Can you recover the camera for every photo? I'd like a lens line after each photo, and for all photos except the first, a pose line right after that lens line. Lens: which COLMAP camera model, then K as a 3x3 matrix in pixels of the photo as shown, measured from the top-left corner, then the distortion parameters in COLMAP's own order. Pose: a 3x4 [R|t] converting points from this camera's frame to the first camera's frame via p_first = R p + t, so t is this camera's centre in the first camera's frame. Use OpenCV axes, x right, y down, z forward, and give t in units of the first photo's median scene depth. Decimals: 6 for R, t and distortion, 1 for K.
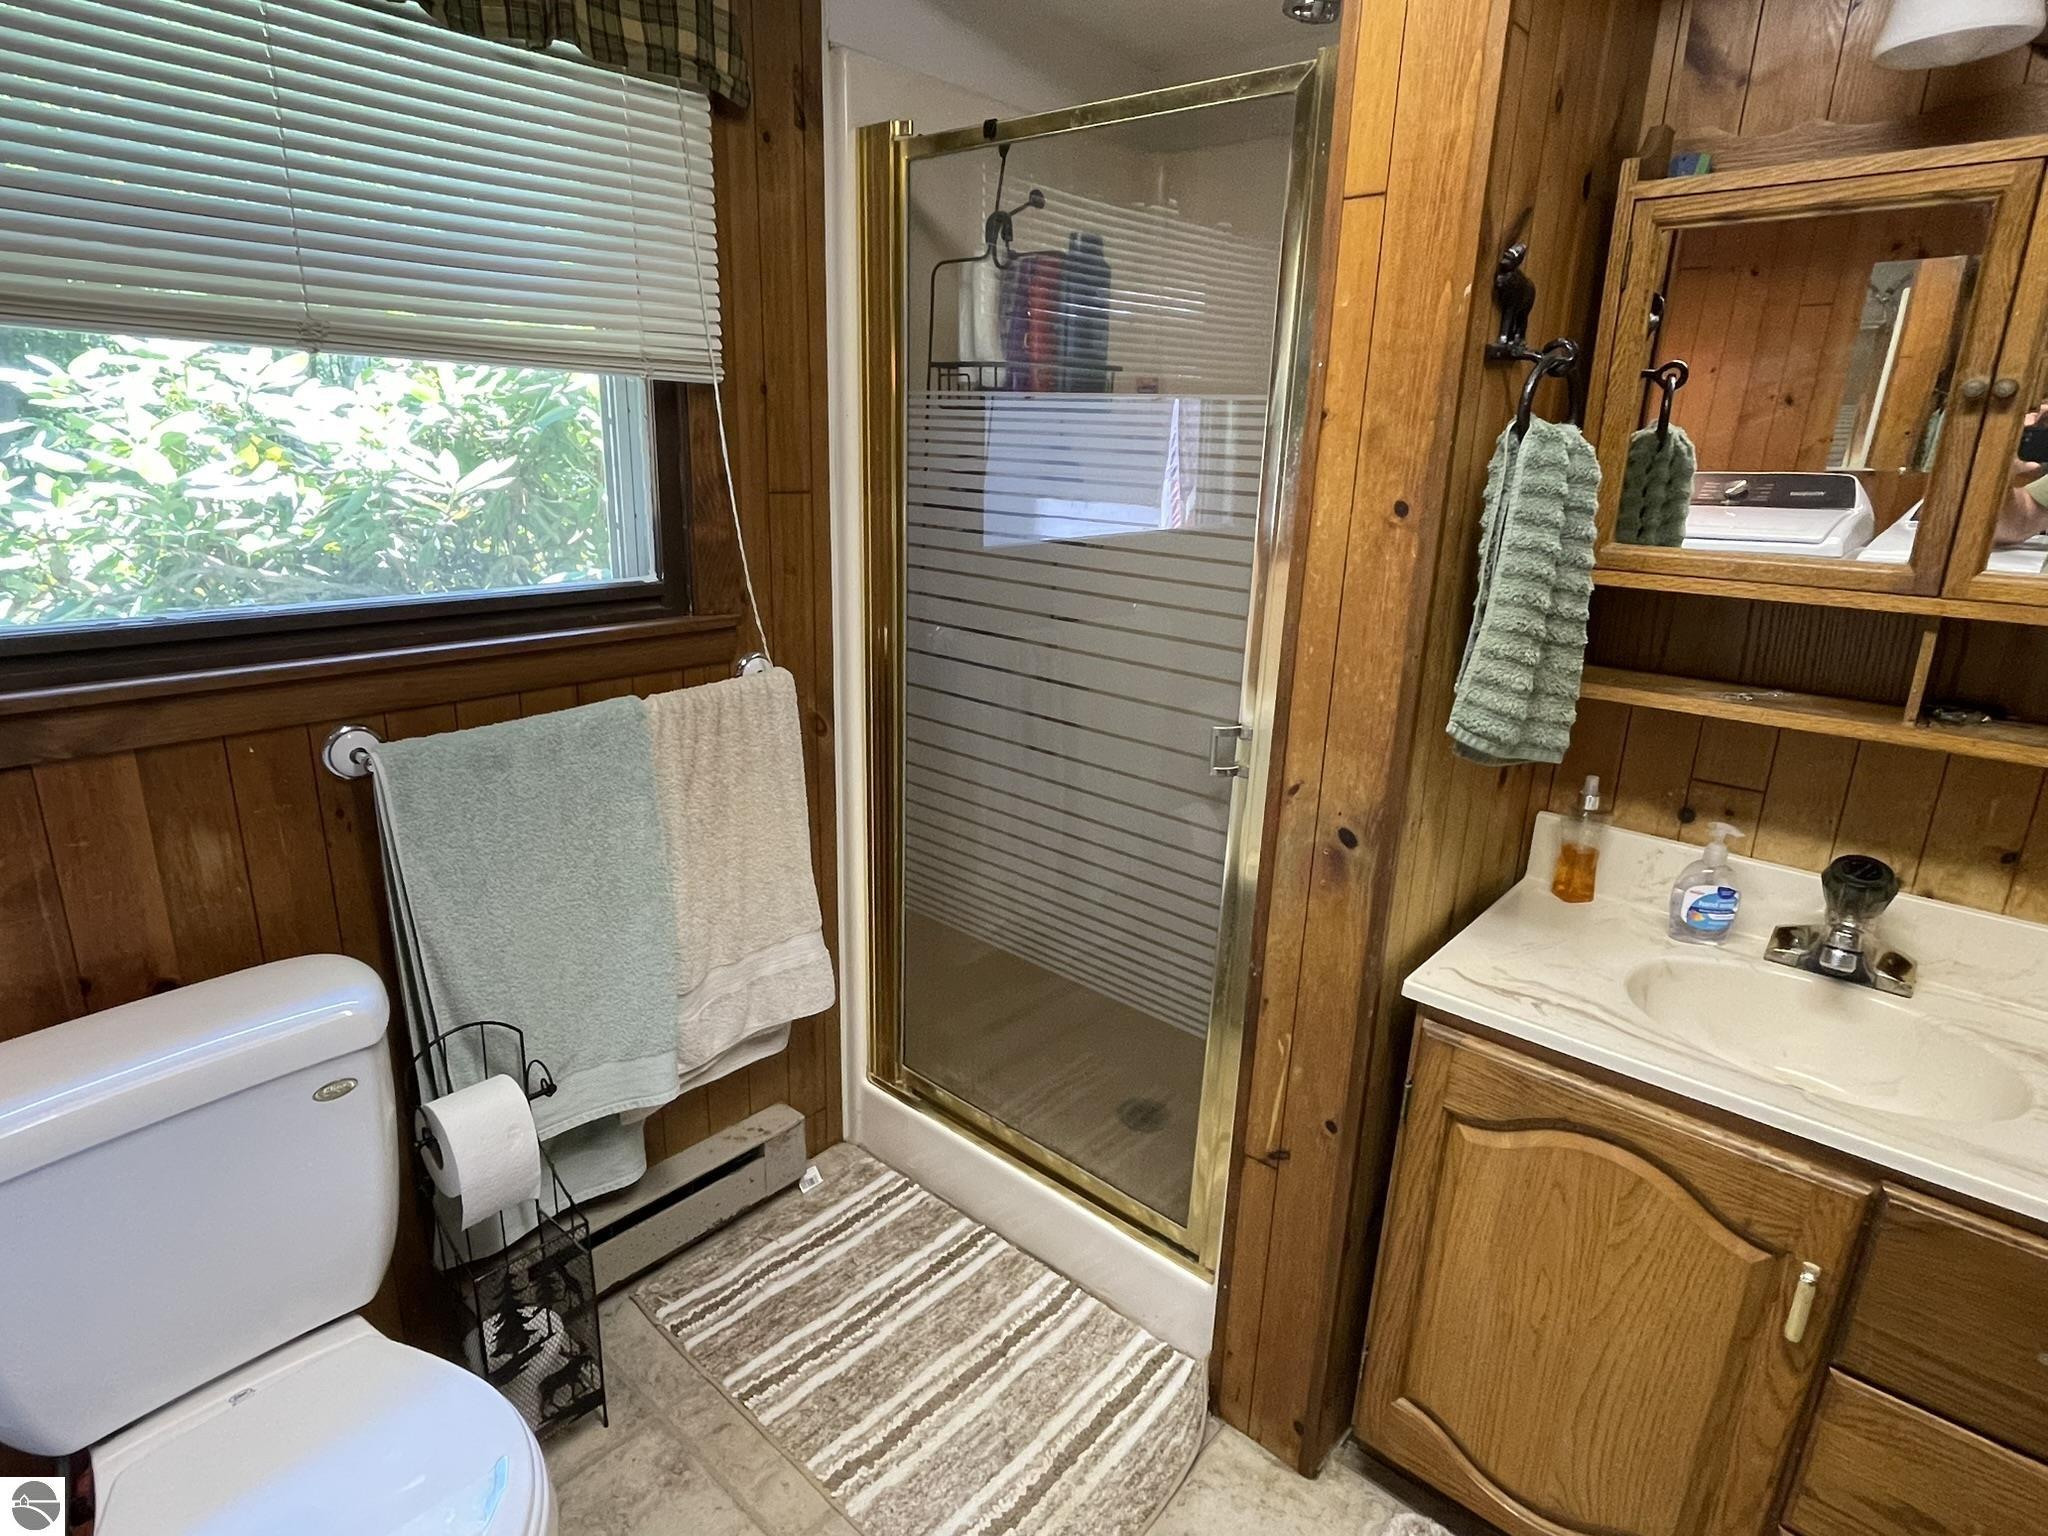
lens RADIAL K [[1126.9, 0, 1022.6], [0, 1126.9, 764.8], [0, 0, 1]] dist [-0.003790, -0.000560]
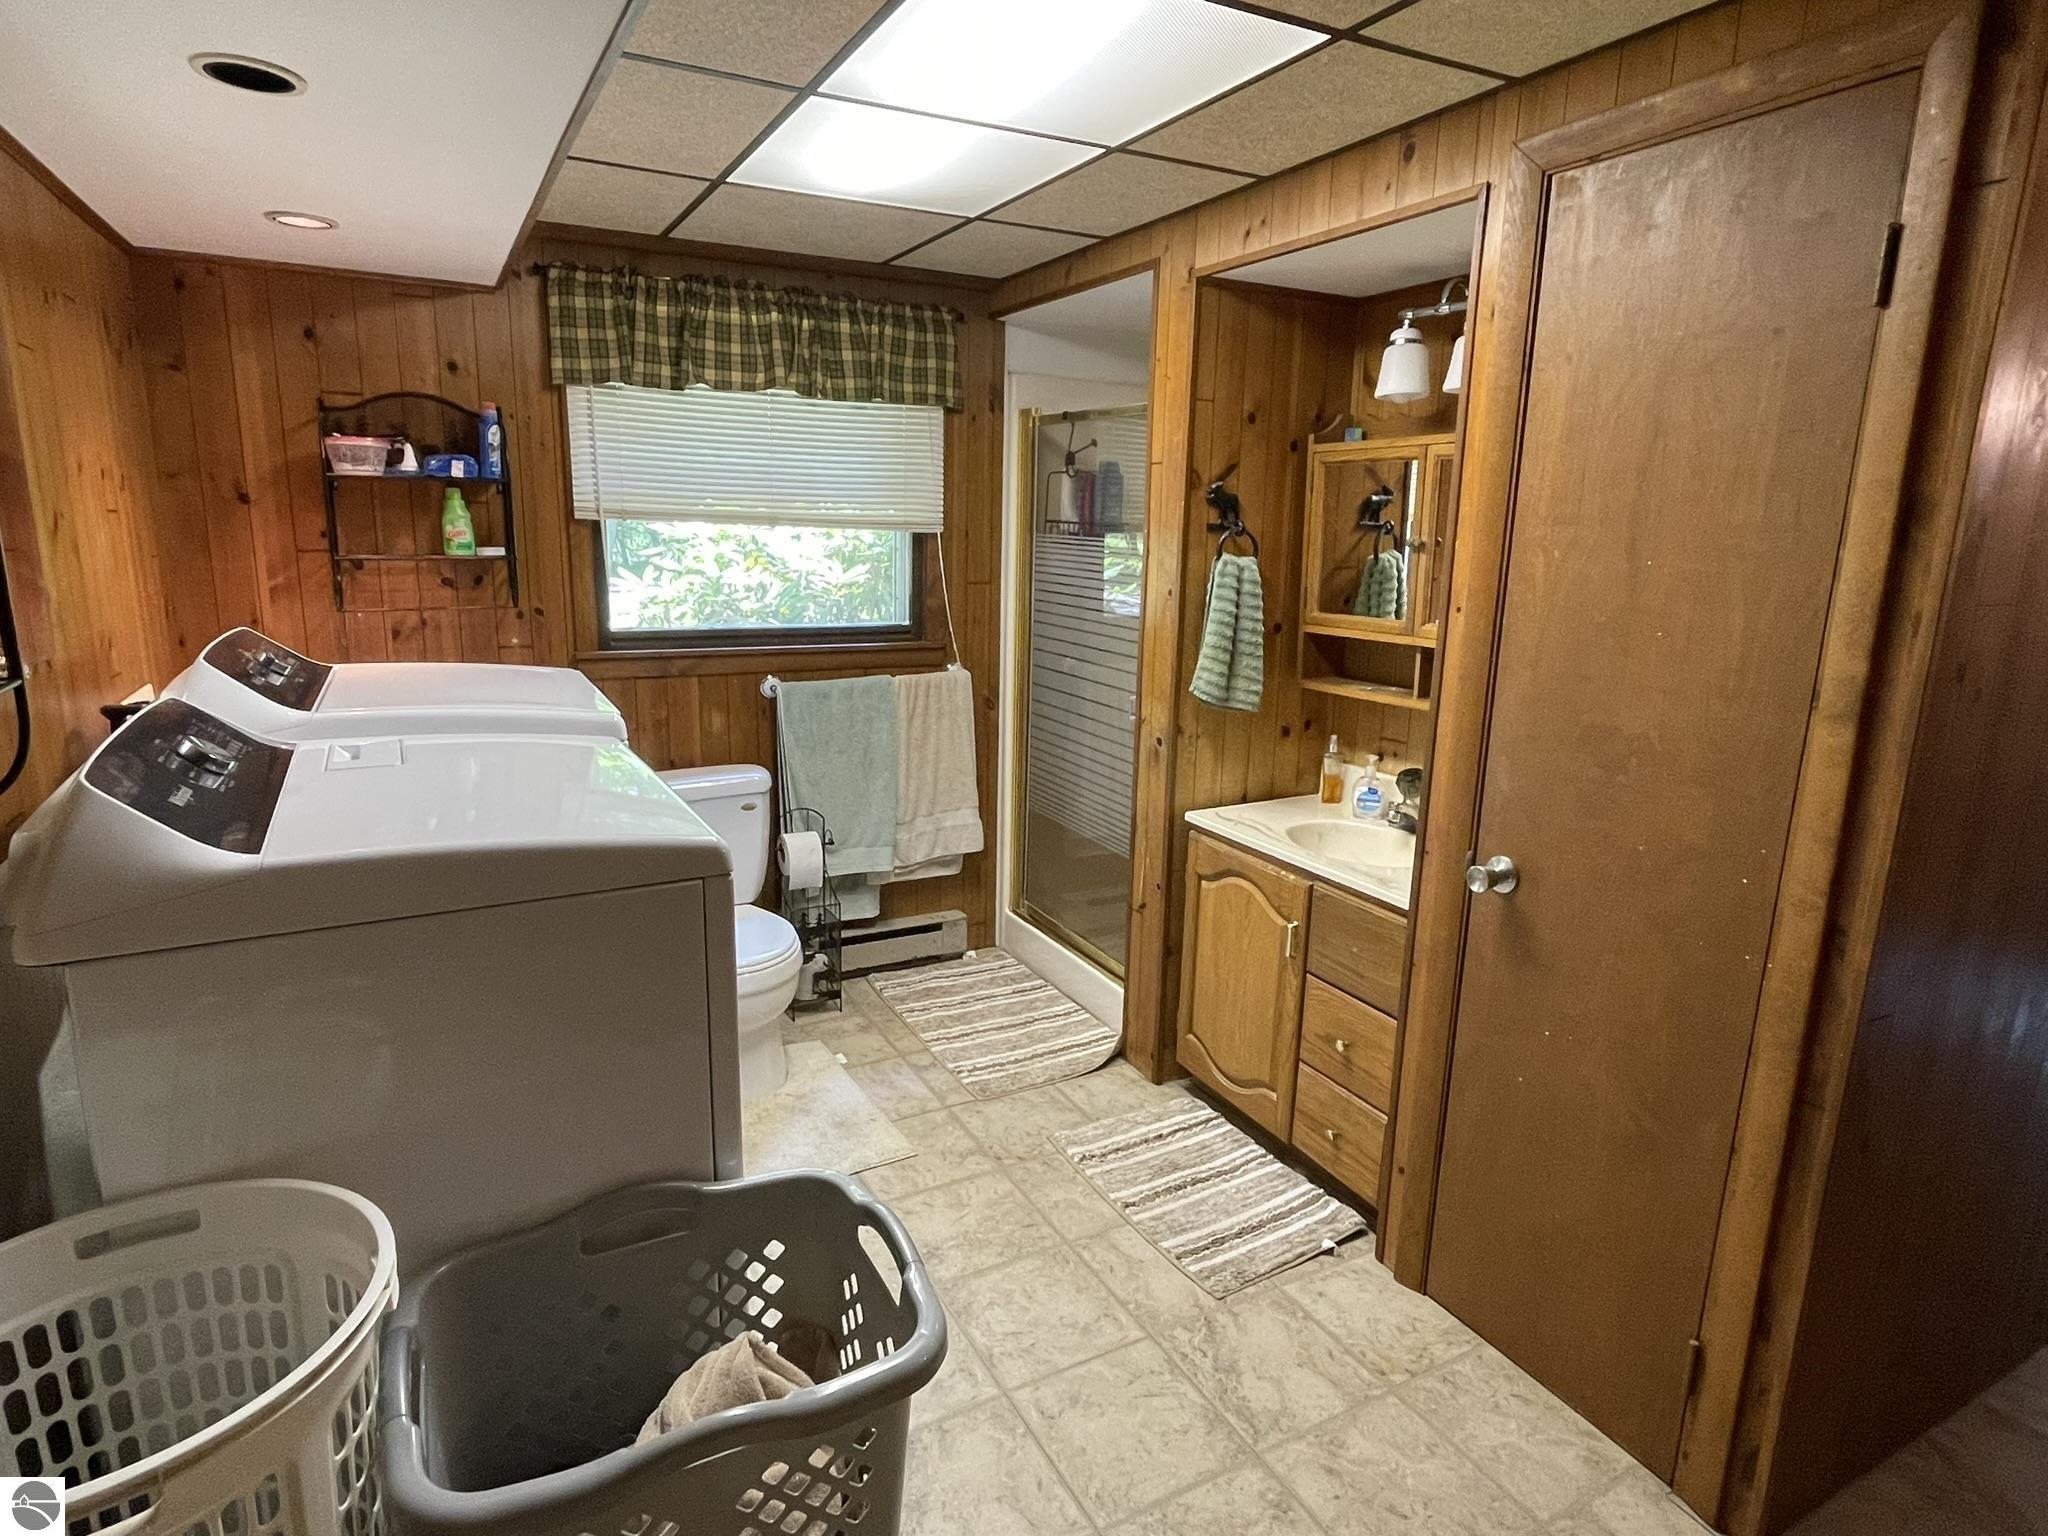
lens RADIAL K [[1126.9, 0, 1027.6], [0, 1126.9, 764.6], [0, 0, 1]] dist [-0.003790, -0.000560]
pose [[0.937940, 0.066290, -0.340404, 0.651498], [-0.094385, 0.993304, -0.066629, 0.228212], [0.333708, 0.094623, 0.937915, -0.921429]]
